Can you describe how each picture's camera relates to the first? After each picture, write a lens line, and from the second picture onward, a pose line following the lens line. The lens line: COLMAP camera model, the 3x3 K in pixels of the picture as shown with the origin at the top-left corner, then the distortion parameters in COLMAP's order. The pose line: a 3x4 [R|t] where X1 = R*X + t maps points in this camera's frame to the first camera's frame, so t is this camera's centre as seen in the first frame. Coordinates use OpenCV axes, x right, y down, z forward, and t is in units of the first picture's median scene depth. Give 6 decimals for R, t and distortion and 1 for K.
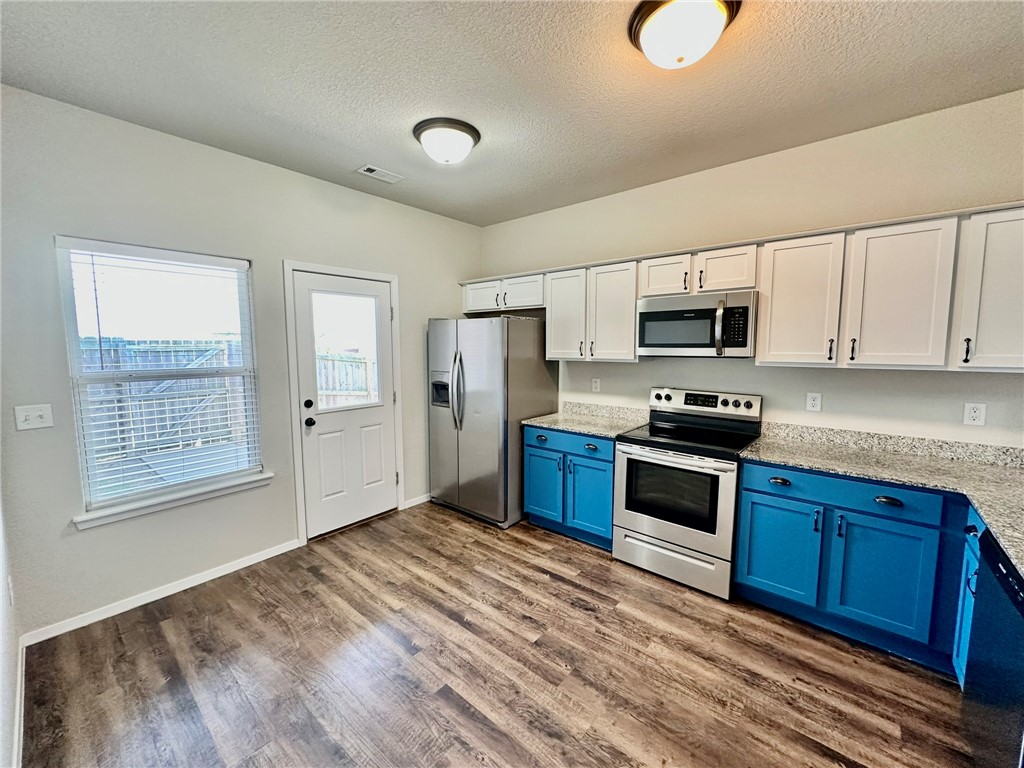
lens RADIAL K [[410.3, 0, 496.0], [0, 410.3, 377.9], [0, 0, 1]] dist [-0.001100, -0.000131]
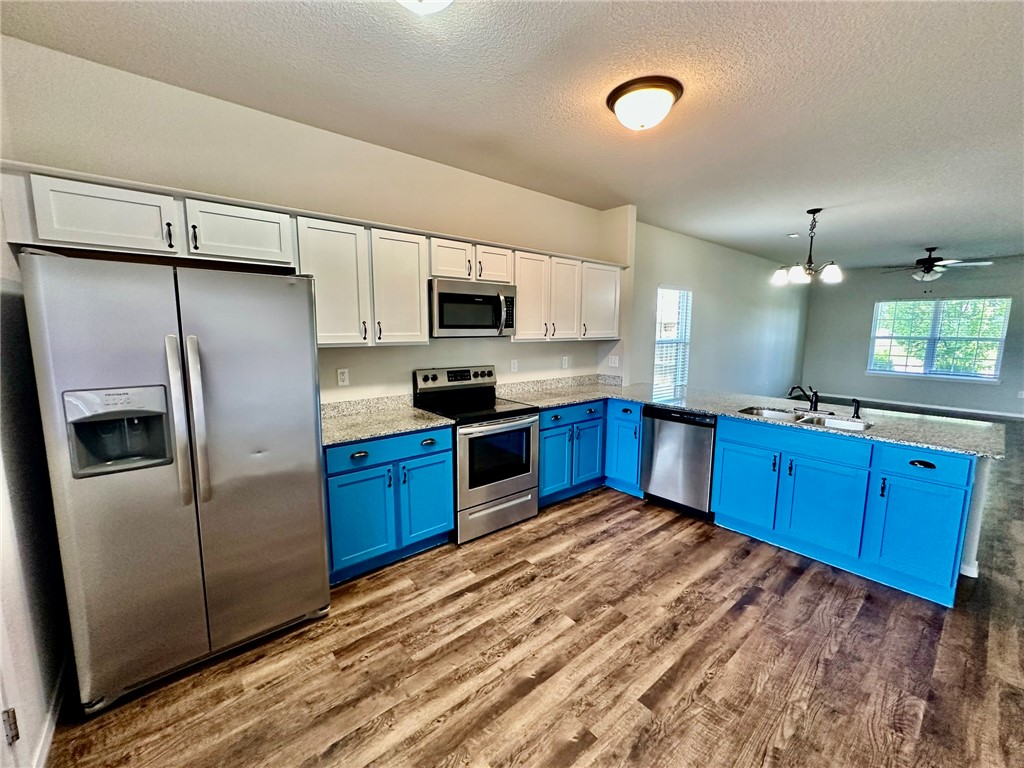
lens RADIAL K [[418.7, 0, 515.8], [0, 418.7, 380.1], [0, 0, 1]] dist [-0.002671, -0.000123]
pose [[0.136974, -0.119244, 0.983371, -0.751557], [0.076298, 0.991049, 0.109547, -0.058279], [-0.987632, 0.060024, 0.144846, 0.833080]]
